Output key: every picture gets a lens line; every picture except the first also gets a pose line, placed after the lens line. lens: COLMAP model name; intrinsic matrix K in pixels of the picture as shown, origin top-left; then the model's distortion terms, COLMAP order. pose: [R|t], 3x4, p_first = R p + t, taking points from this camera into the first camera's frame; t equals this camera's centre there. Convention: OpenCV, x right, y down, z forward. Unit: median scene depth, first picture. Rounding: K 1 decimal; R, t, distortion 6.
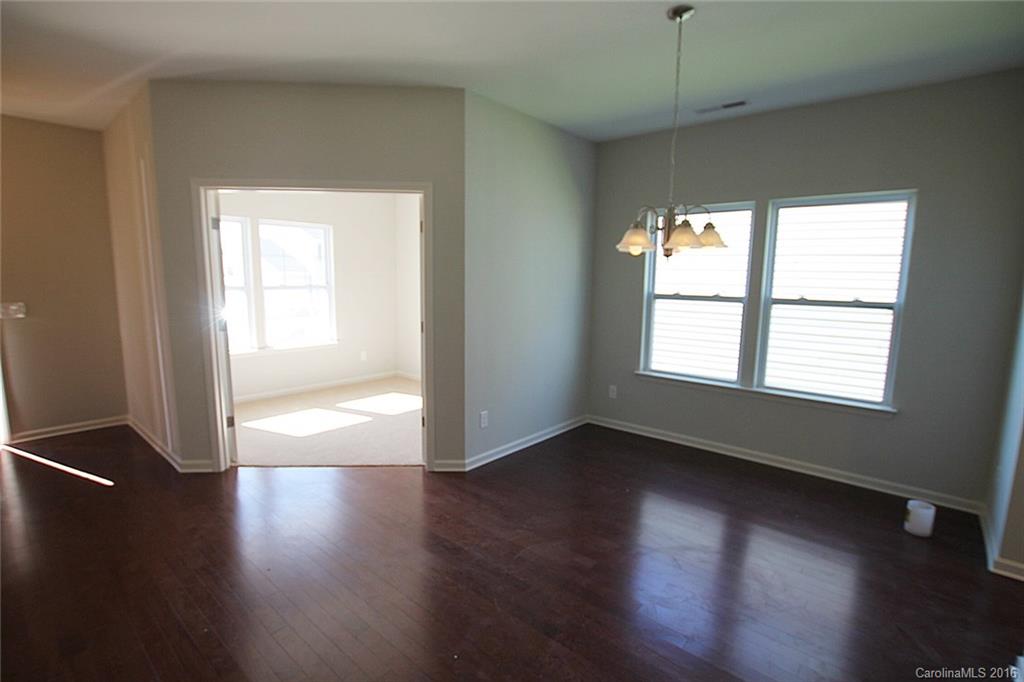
lens RADIAL K [[484.6, 0, 508.0], [0, 484.6, 342.8], [0, 0, 1]] dist [-0.023005, 0.000478]
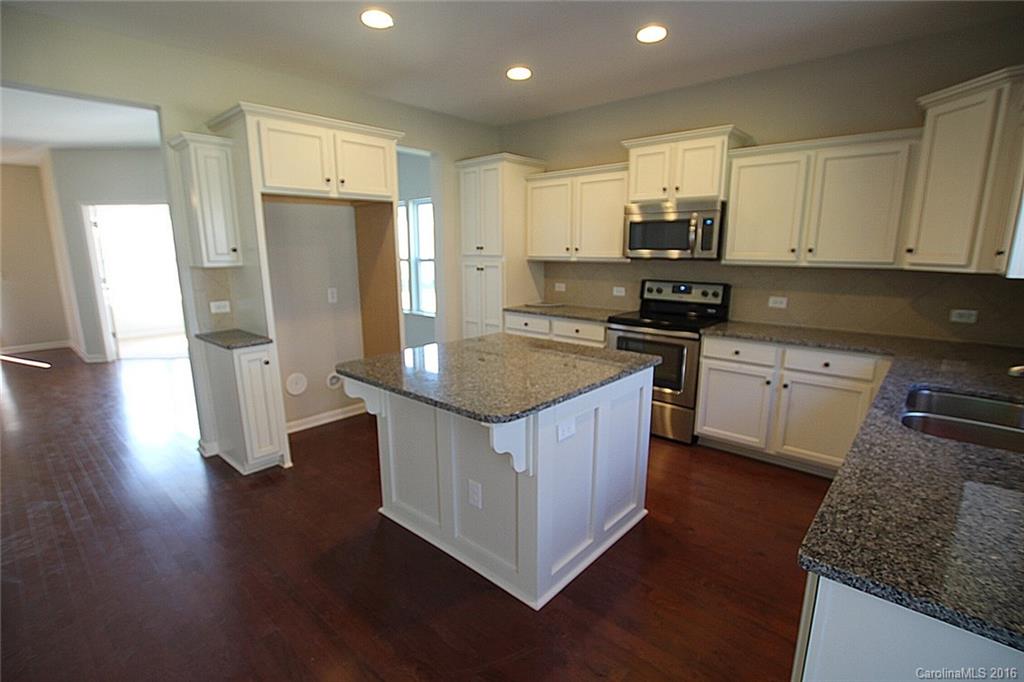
lens RADIAL K [[484.6, 0, 514.5], [0, 484.6, 344.2], [0, 0, 1]] dist [-0.023005, 0.000478]
pose [[0.999521, -0.018539, -0.024769, 0.938150], [0.019777, 0.998520, 0.050672, 0.133724], [0.023793, -0.051137, 0.998408, -0.724143]]
